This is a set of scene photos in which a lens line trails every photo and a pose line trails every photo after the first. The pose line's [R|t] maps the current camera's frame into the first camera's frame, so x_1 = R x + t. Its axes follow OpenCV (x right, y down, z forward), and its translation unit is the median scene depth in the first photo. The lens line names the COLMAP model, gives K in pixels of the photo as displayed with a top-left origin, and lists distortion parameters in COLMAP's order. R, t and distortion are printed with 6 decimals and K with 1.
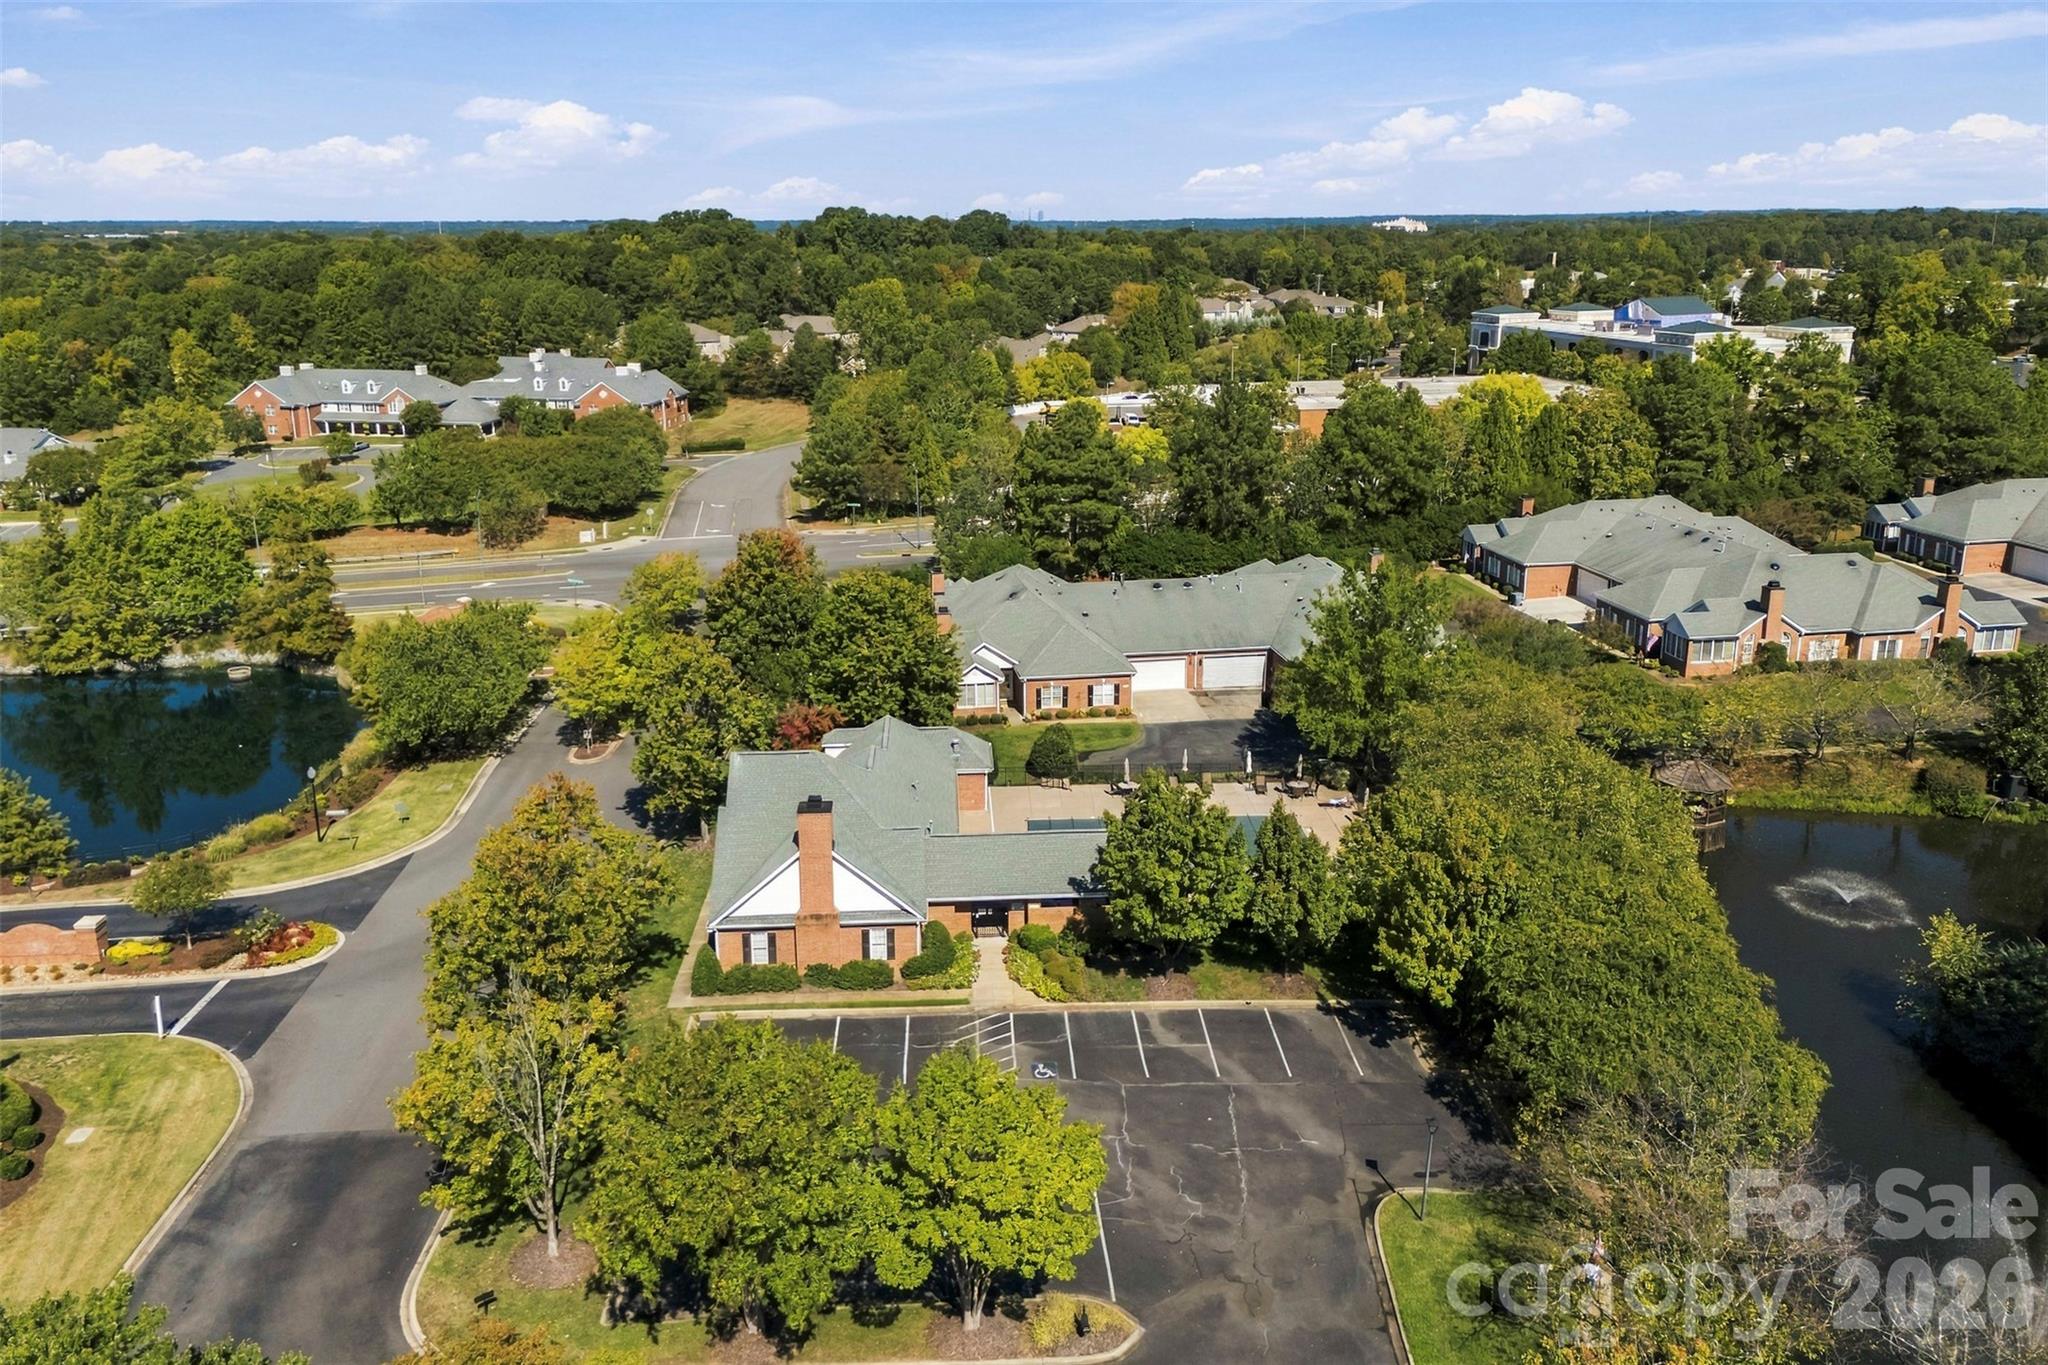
lens RADIAL K [[1478.0, 0, 1036.5], [0, 1478.0, 683.5], [0, 0, 1]] dist [0.093736, -0.099363]
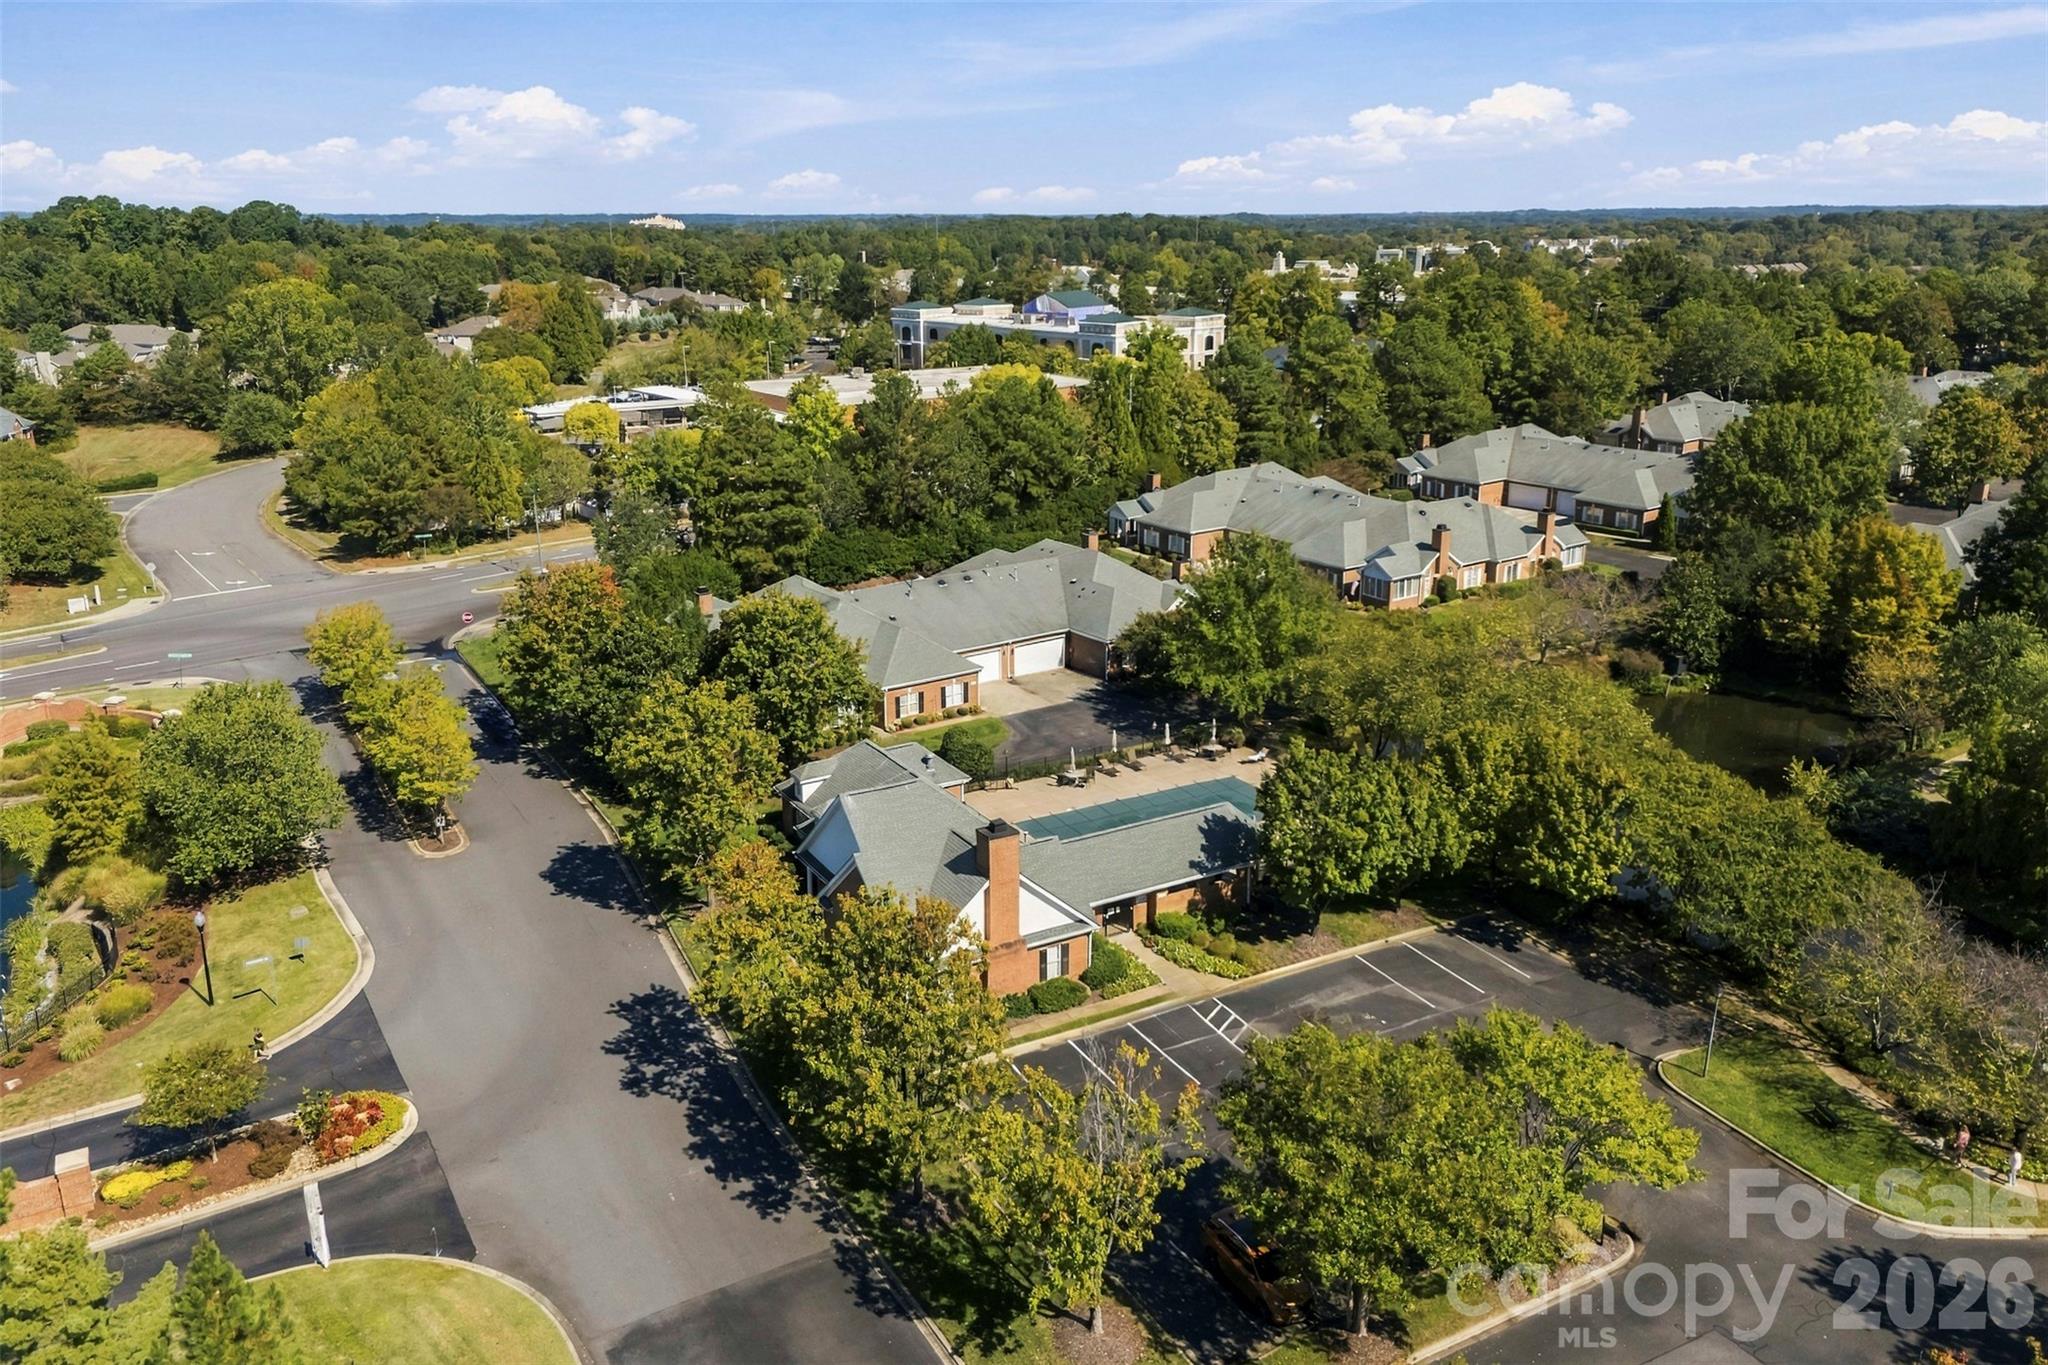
lens RADIAL K [[1478.0, 0, 1036.5], [0, 1478.0, 683.5], [0, 0, 1]] dist [0.093736, -0.099363]
pose [[0.894806, -0.132658, 0.426290, -0.307373], [0.132188, 0.990745, 0.030841, -0.021745], [-0.426436, 0.028753, 0.904061, 0.076151]]
